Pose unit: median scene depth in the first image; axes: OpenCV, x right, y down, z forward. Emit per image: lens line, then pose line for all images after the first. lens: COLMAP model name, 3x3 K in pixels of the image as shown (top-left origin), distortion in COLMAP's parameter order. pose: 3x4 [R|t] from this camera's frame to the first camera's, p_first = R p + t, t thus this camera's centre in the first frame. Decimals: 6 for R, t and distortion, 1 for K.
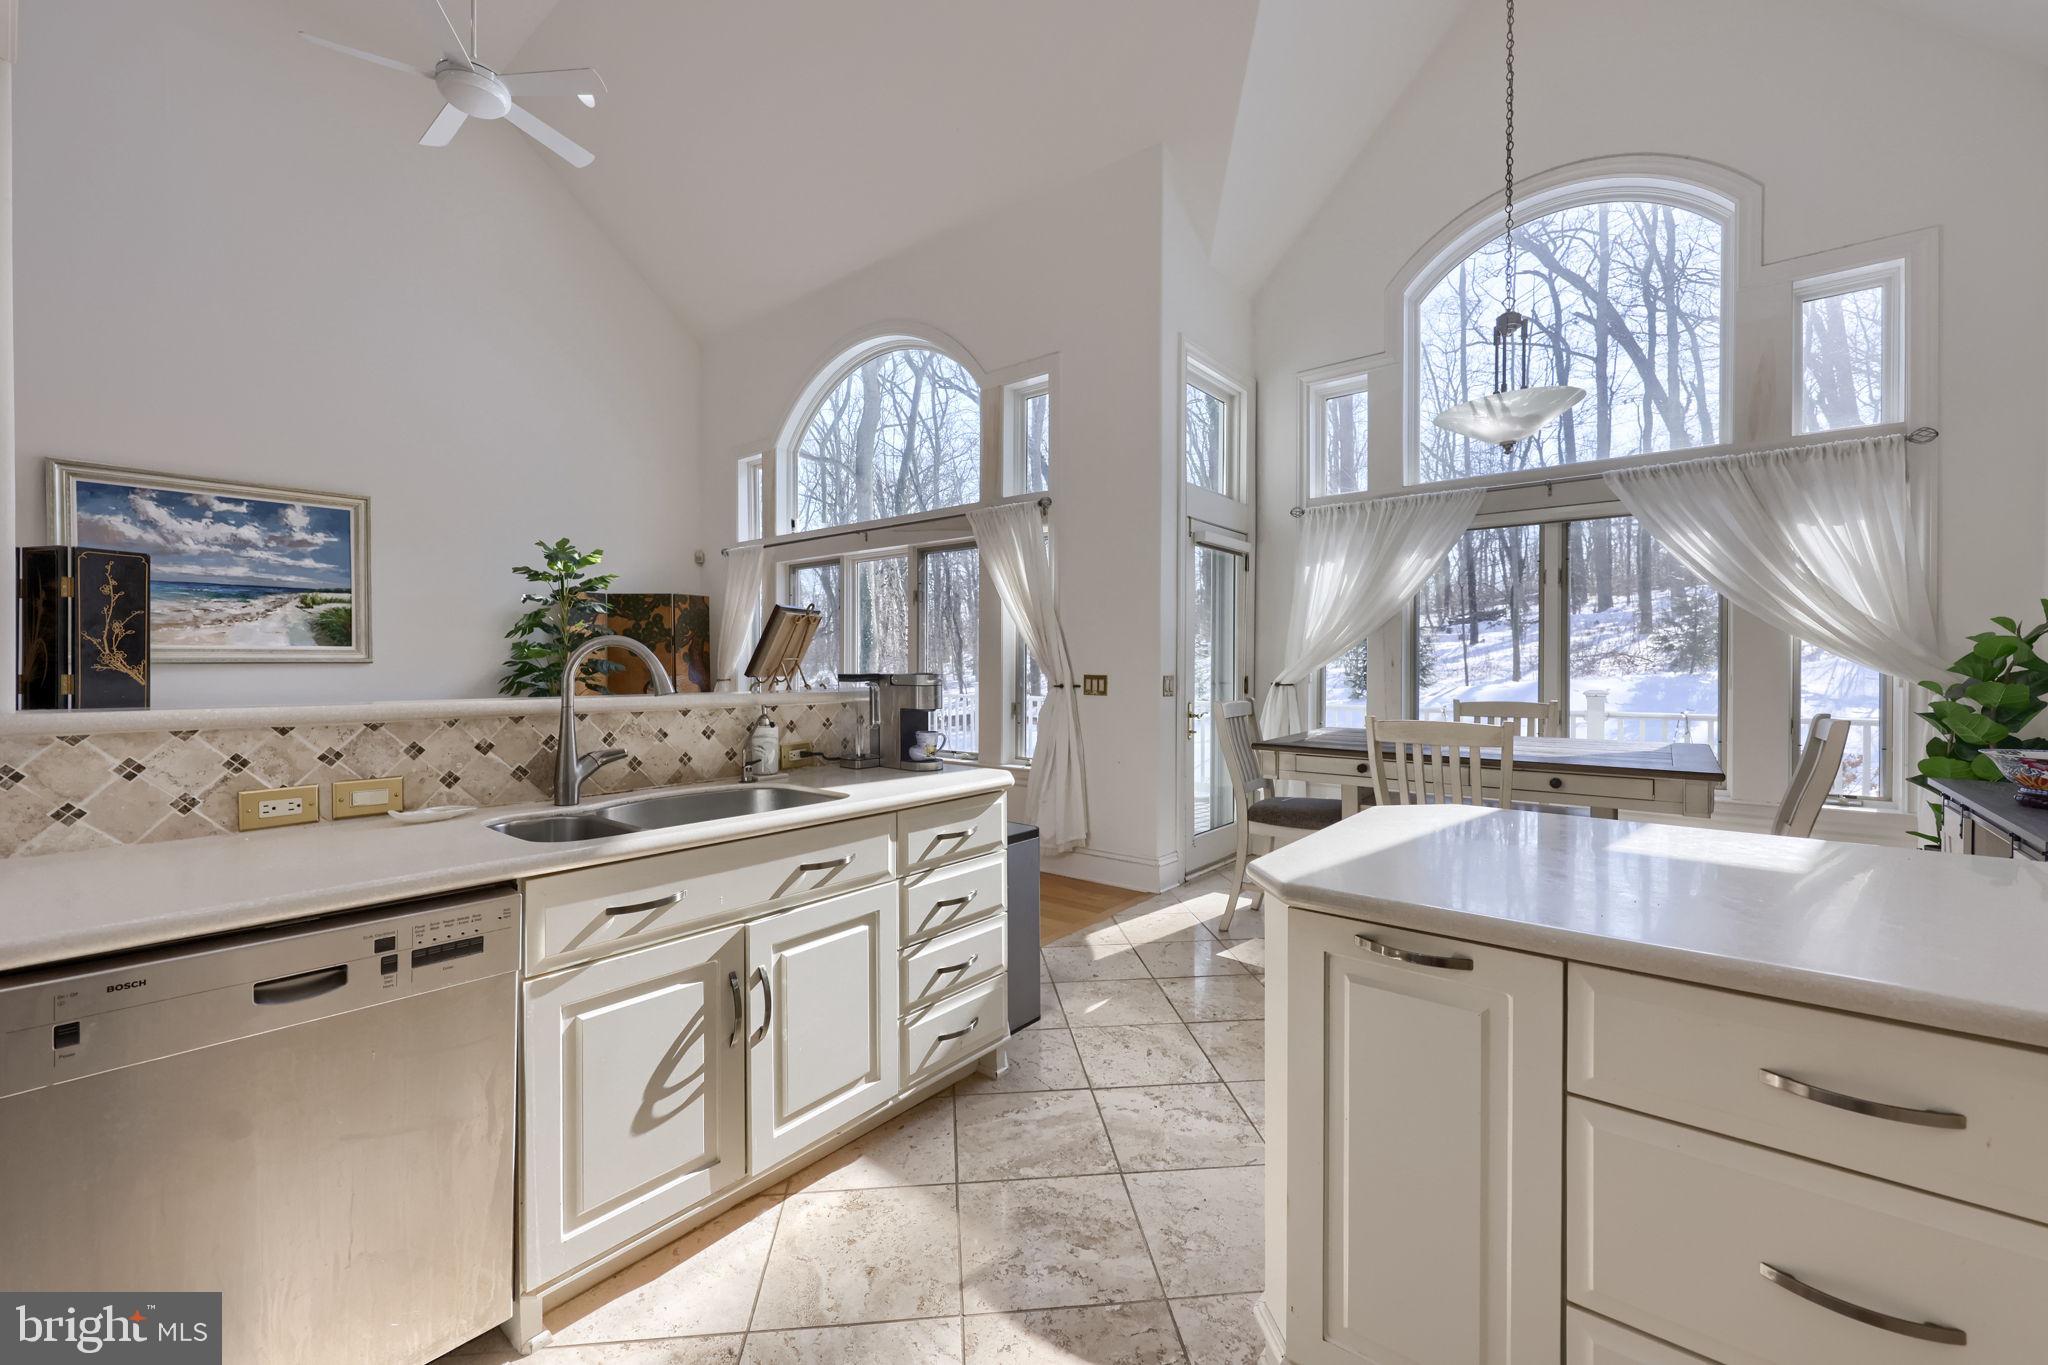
lens RADIAL K [[837.4, 0, 1024.0], [0, 837.4, 682.5], [0, 0, 1]] dist [0.000431, 0.000014]
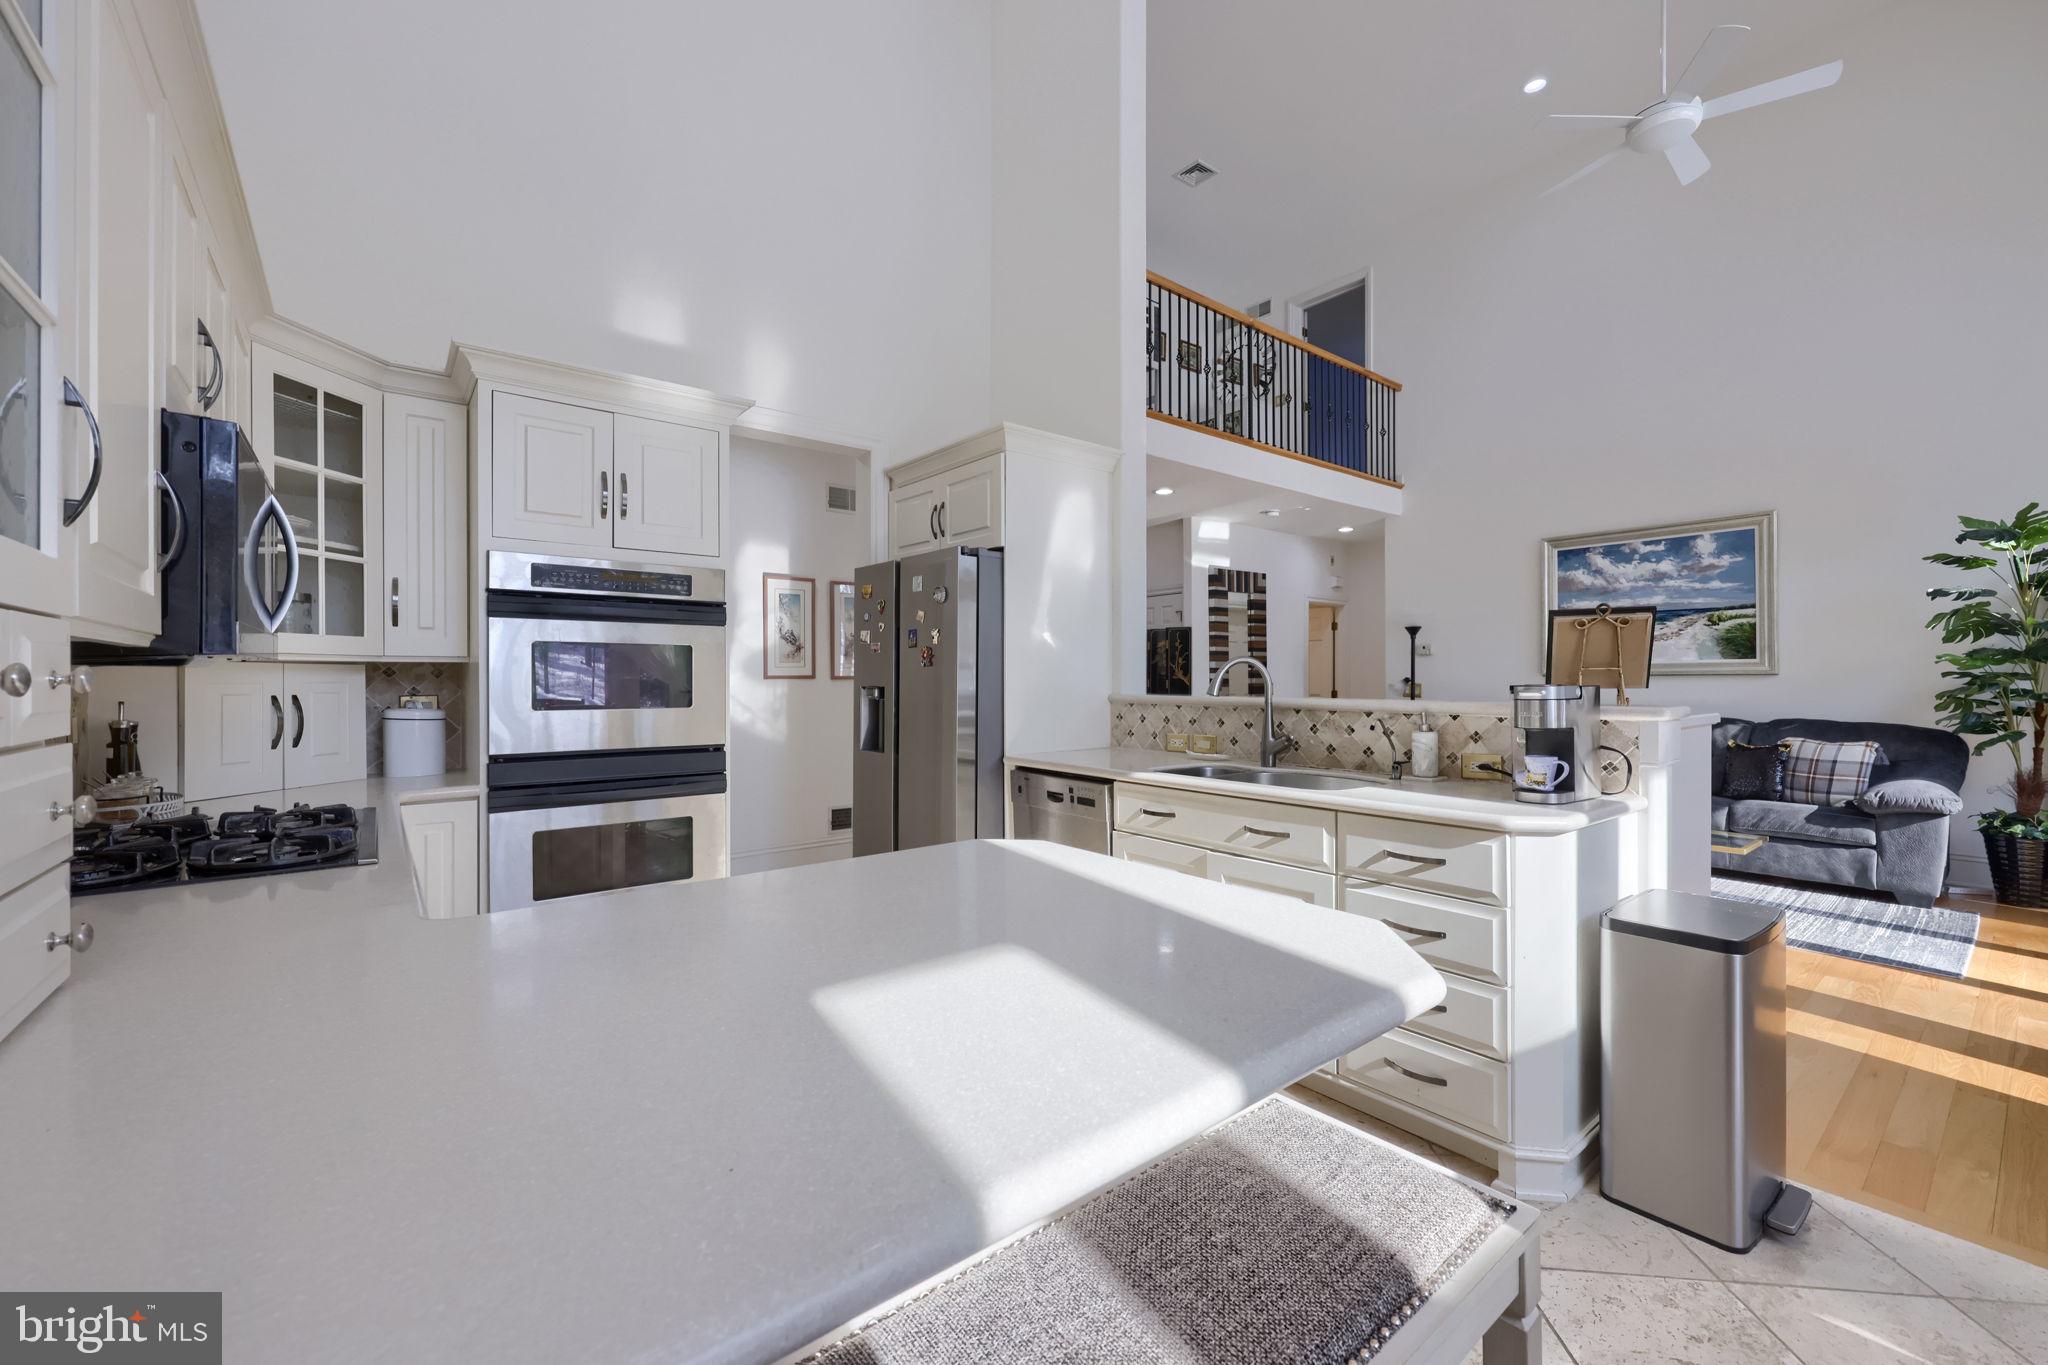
lens RADIAL K [[837.4, 0, 1024.0], [0, 837.4, 682.5], [0, 0, 1]] dist [0.000431, 0.000014]
pose [[-0.223117, 0.005403, -0.974777, 0.450440], [-0.020878, 0.999729, 0.010320, -0.006463], [0.974568, 0.022654, -0.222944, 0.385352]]
